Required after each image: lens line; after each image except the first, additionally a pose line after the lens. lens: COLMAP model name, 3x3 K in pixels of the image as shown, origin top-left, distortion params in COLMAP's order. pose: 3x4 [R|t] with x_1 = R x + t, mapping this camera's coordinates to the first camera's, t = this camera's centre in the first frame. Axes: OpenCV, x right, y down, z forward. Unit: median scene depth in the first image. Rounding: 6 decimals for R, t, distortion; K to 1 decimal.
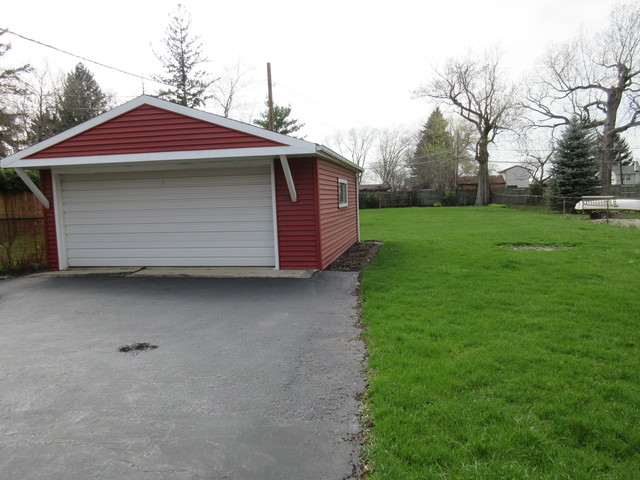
lens RADIAL K [[483.6, 0, 321.1], [0, 483.6, 238.6], [0, 0, 1]] dist [0.013539, 0.000679]
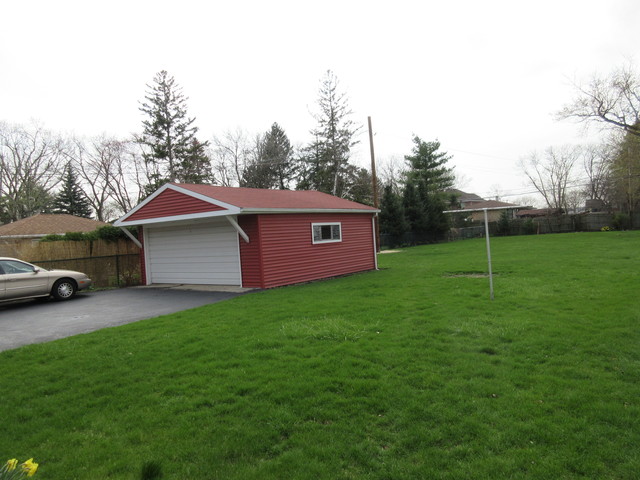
lens RADIAL K [[483.6, 0, 317.7], [0, 483.6, 239.3], [0, 0, 1]] dist [0.013539, 0.000679]
pose [[0.901704, -0.020235, -0.431880, 0.189787], [-0.002657, 0.998626, -0.052335, -0.001965], [0.432345, 0.048338, 0.900412, -0.068426]]
